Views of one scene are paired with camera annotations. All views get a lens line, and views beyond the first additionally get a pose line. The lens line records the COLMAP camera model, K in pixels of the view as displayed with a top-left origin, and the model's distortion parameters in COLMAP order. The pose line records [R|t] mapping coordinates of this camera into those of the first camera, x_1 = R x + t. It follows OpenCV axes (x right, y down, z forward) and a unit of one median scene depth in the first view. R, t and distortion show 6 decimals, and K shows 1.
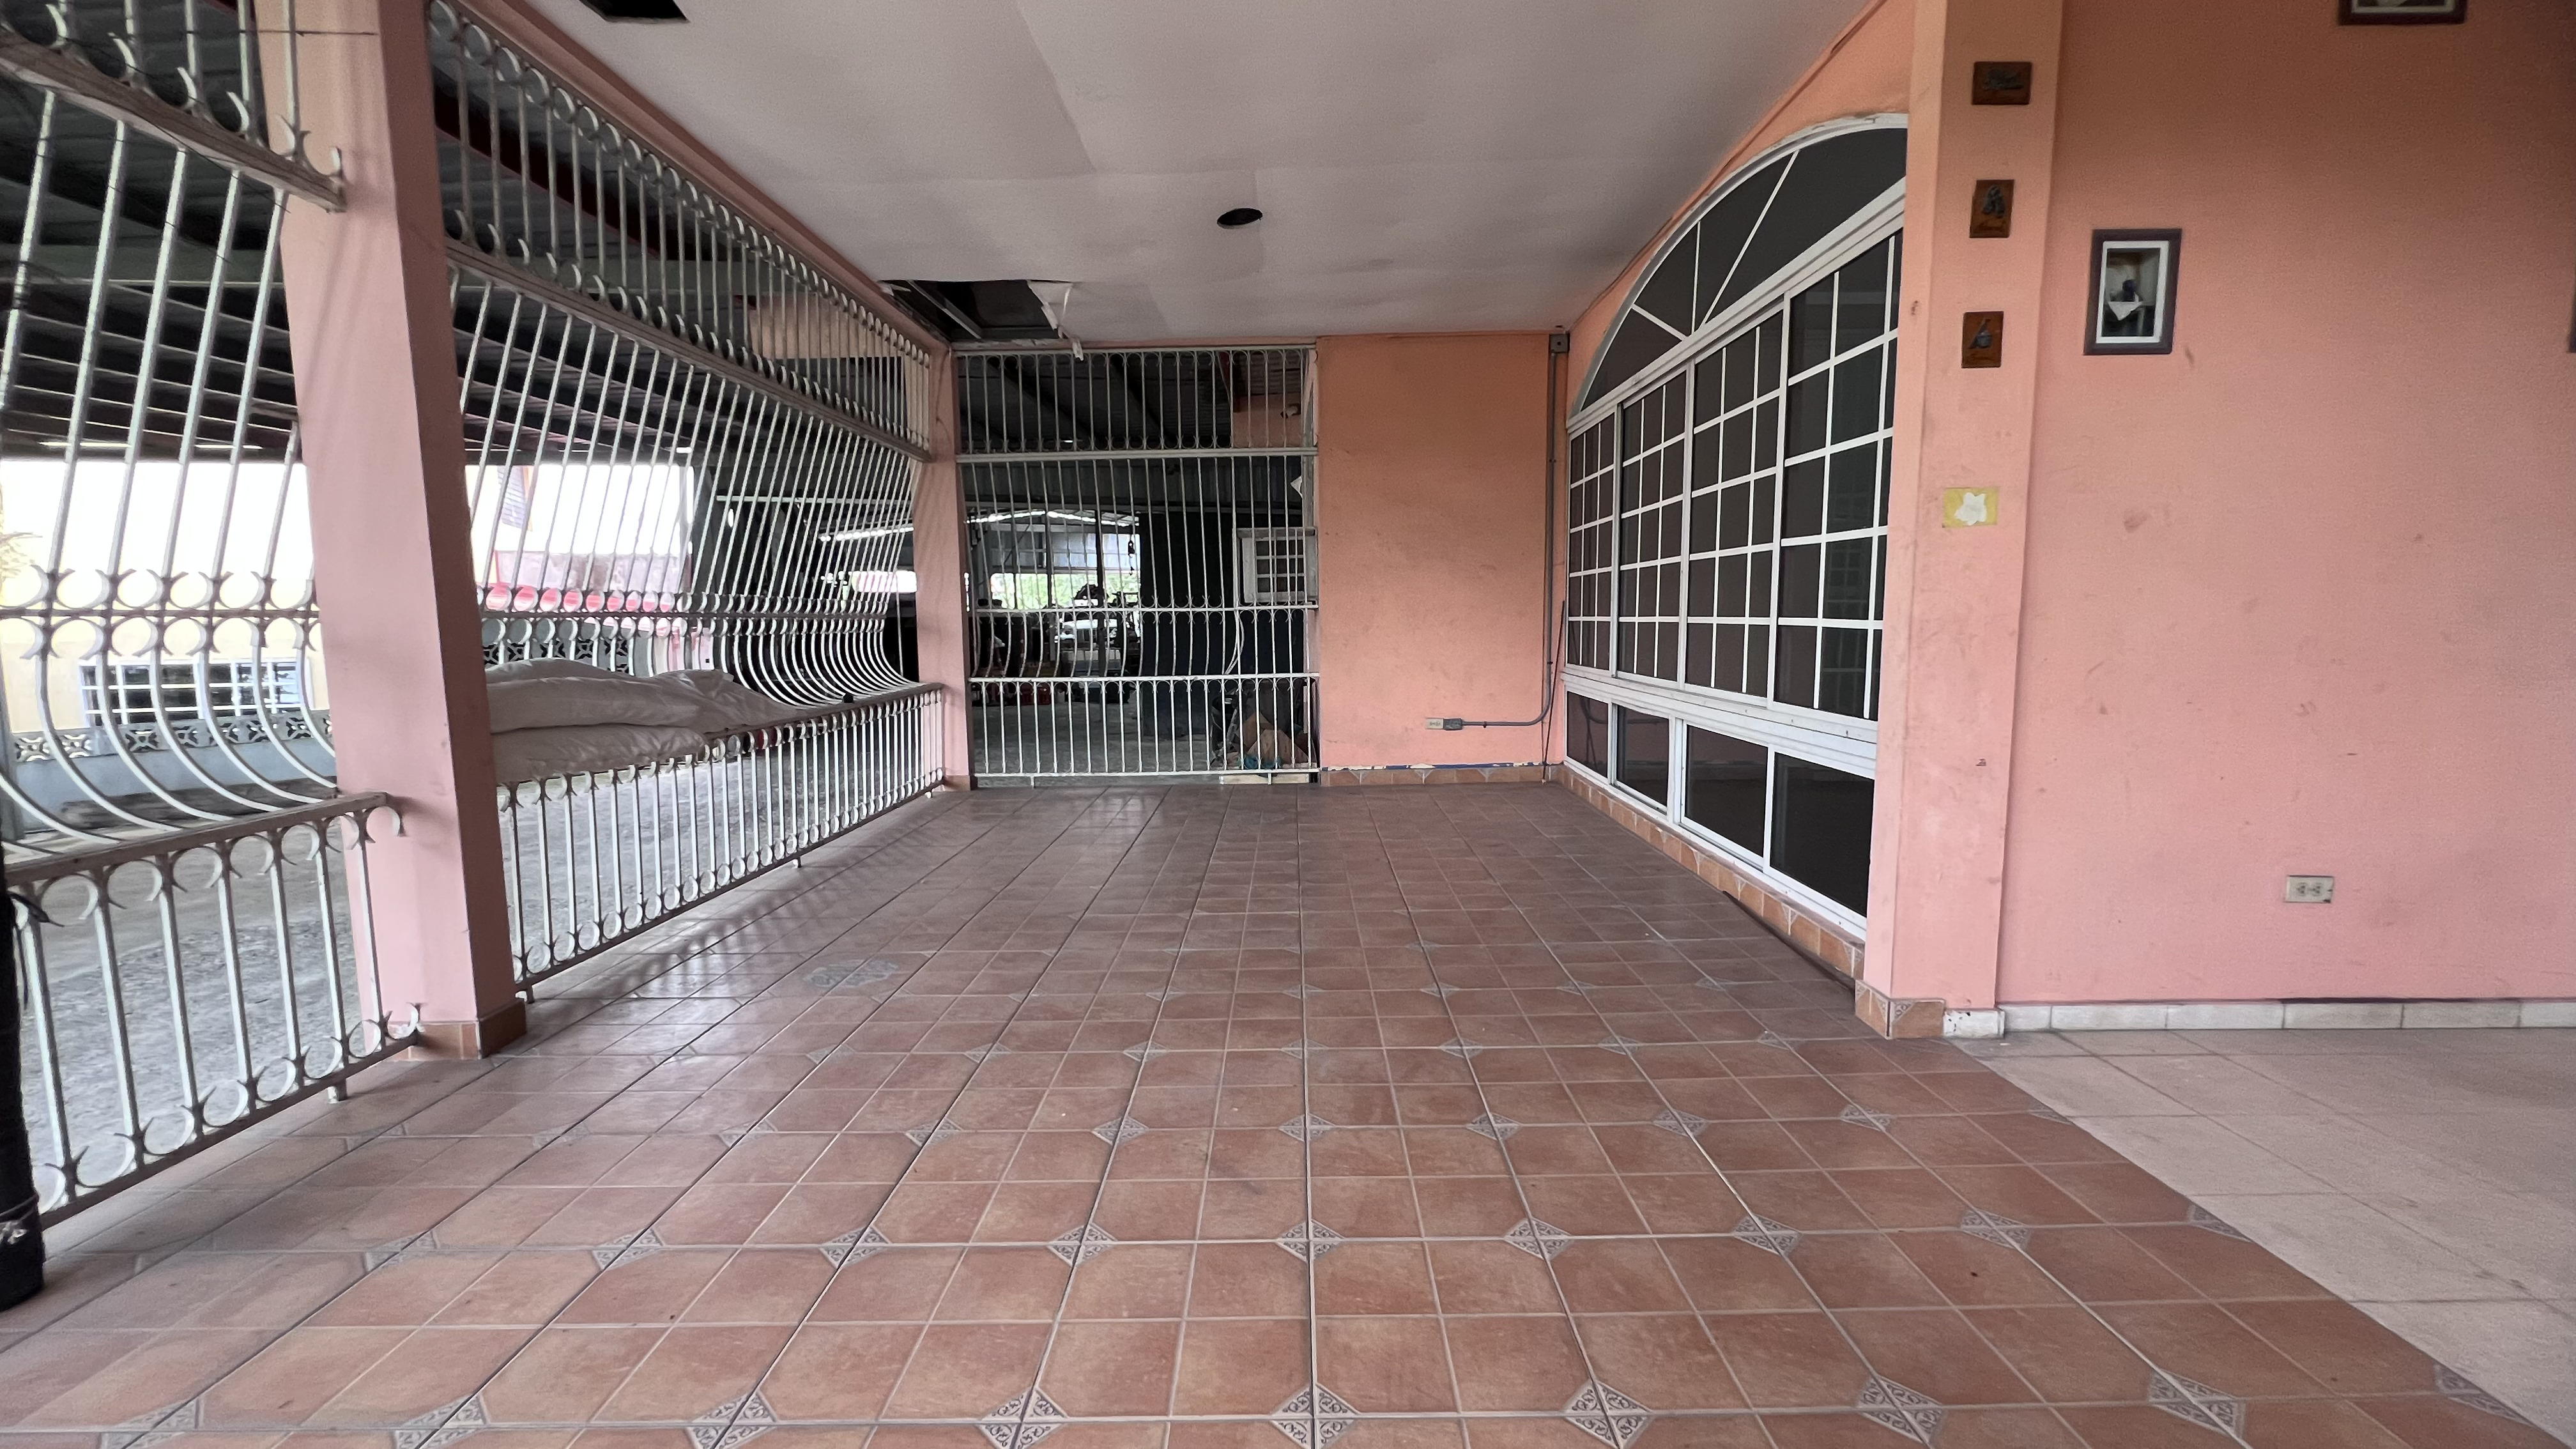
lens RADIAL K [[1029.1, 0, 1286.7], [0, 1029.1, 723.1], [0, 0, 1]] dist [-0.001878, 0.000192]
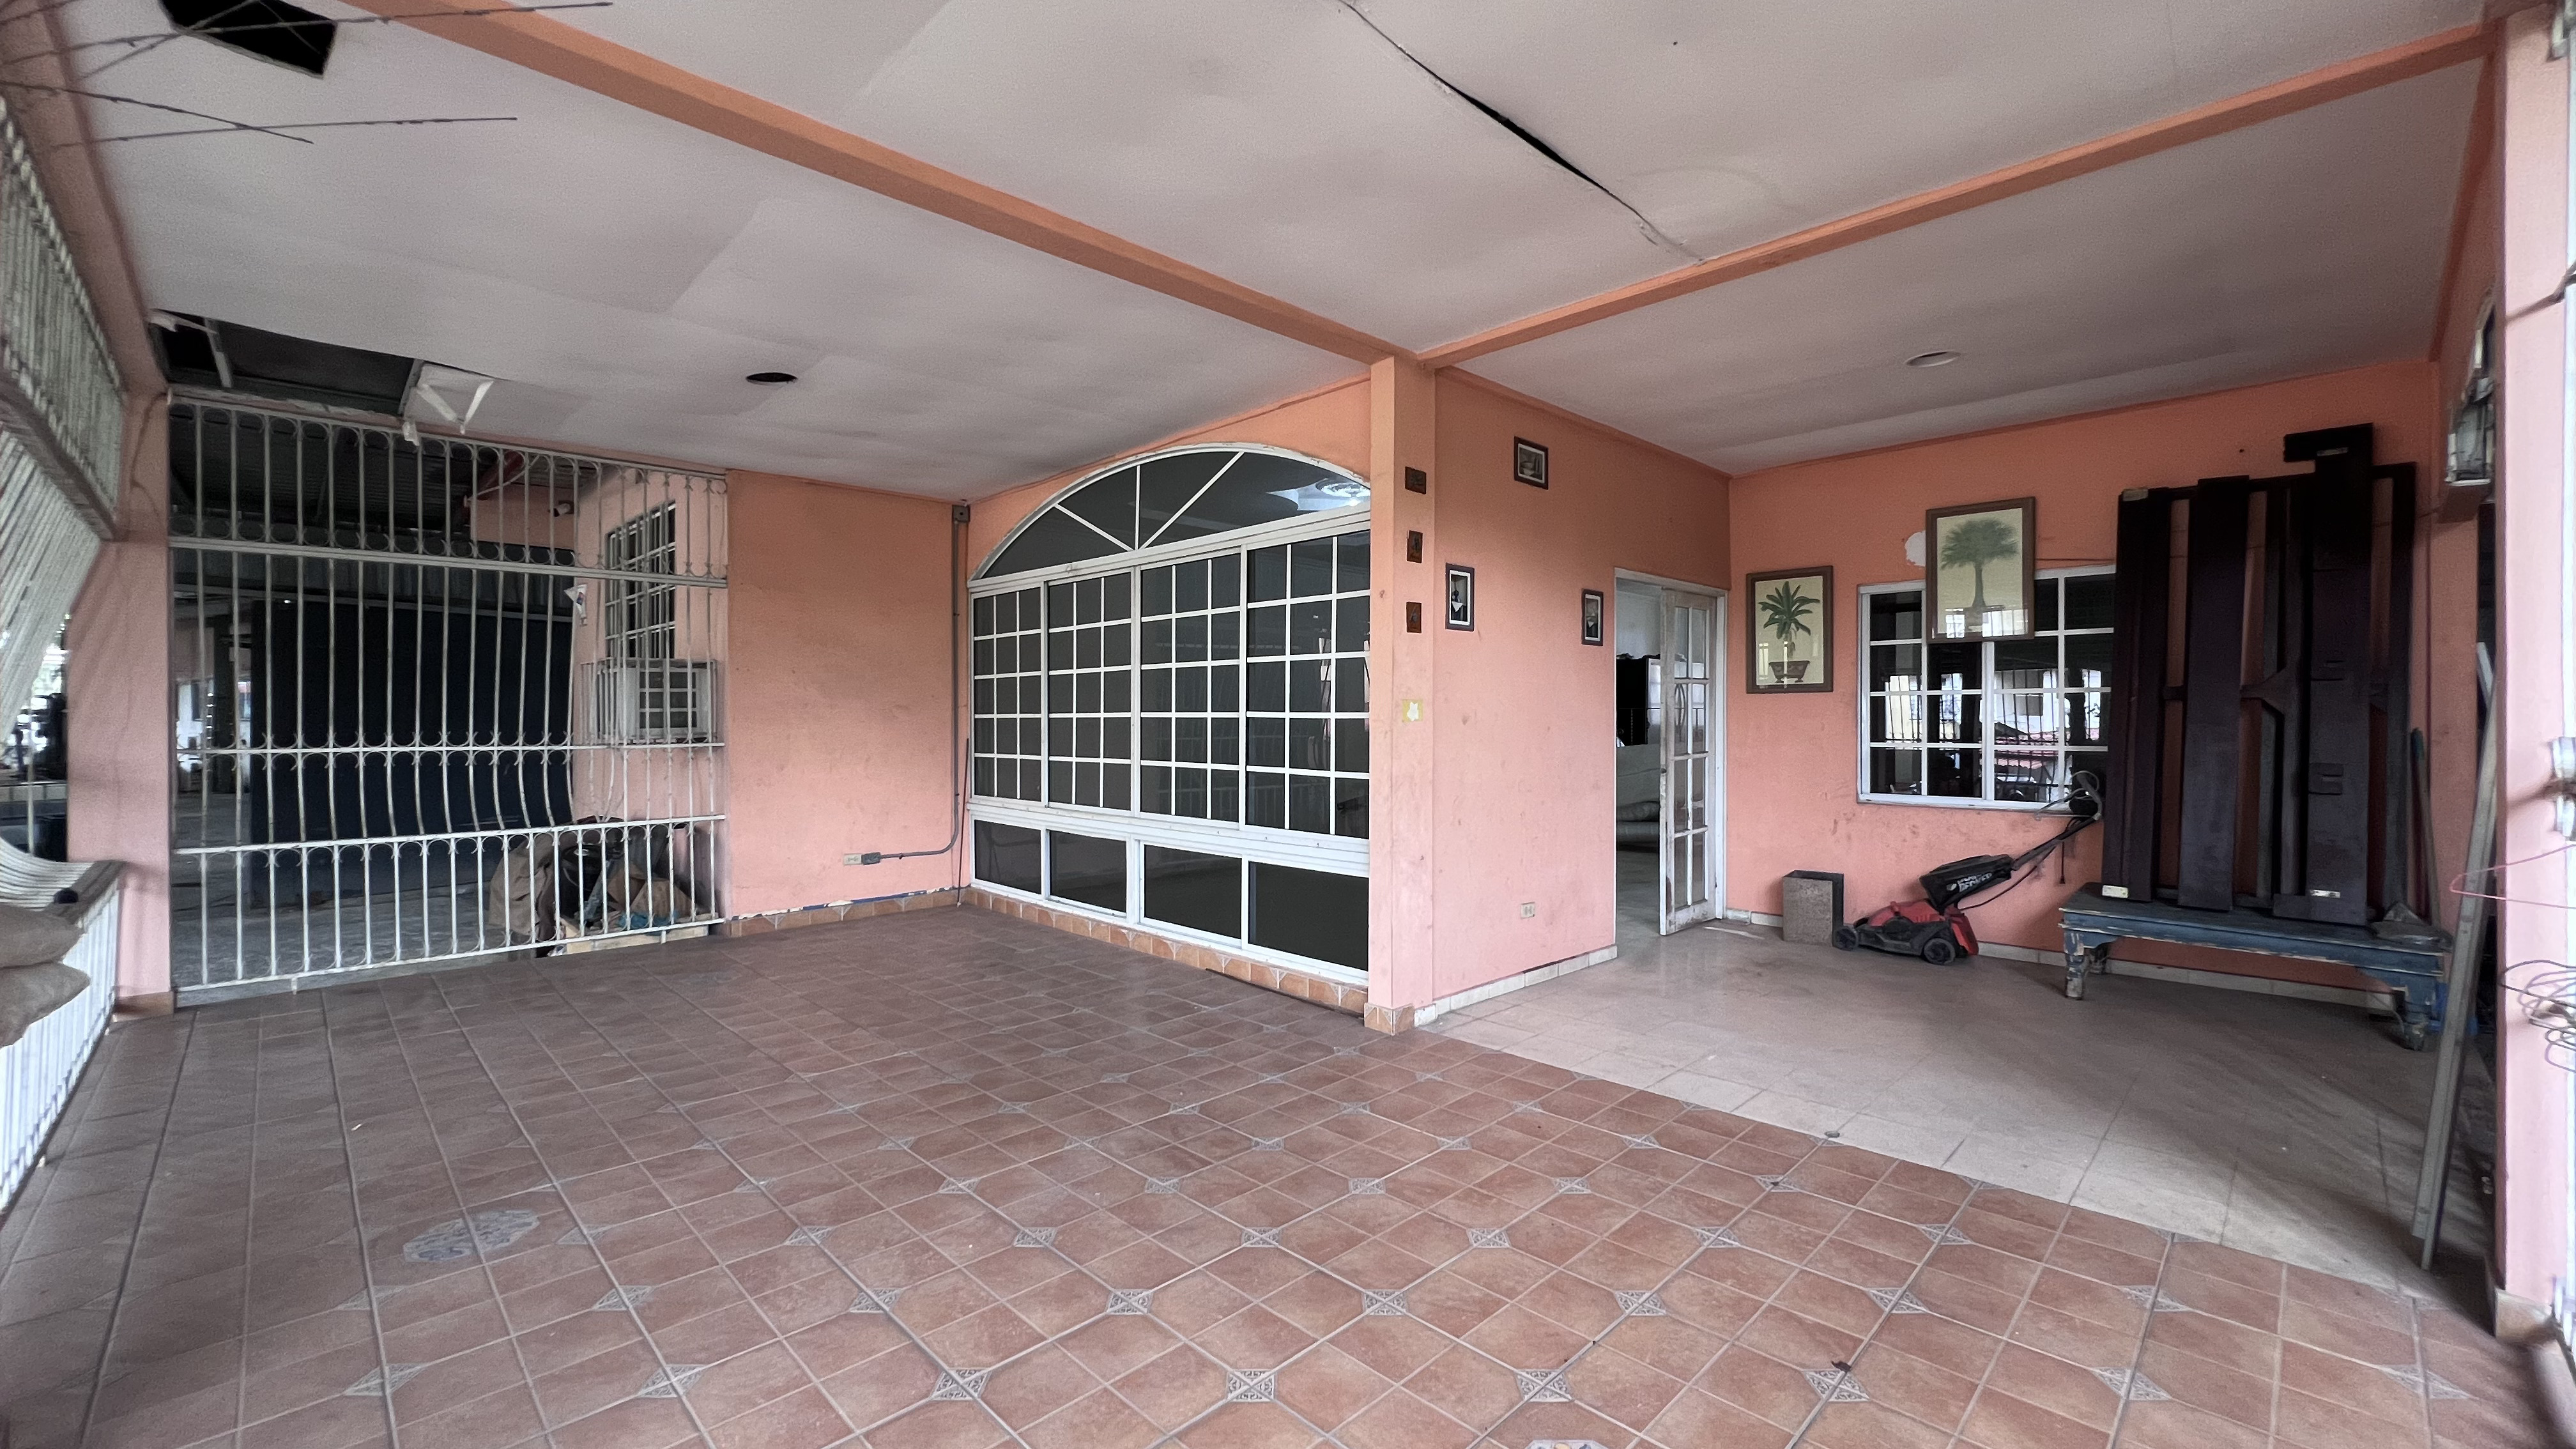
lens RADIAL K [[1029.1, 0, 1286.7], [0, 1029.1, 723.1], [0, 0, 1]] dist [-0.001878, 0.000192]
pose [[0.711724, 0.008721, 0.702405, -0.465729], [0.065461, 0.994748, -0.078681, -0.044075], [-0.699402, 0.101980, 0.707415, -0.050849]]
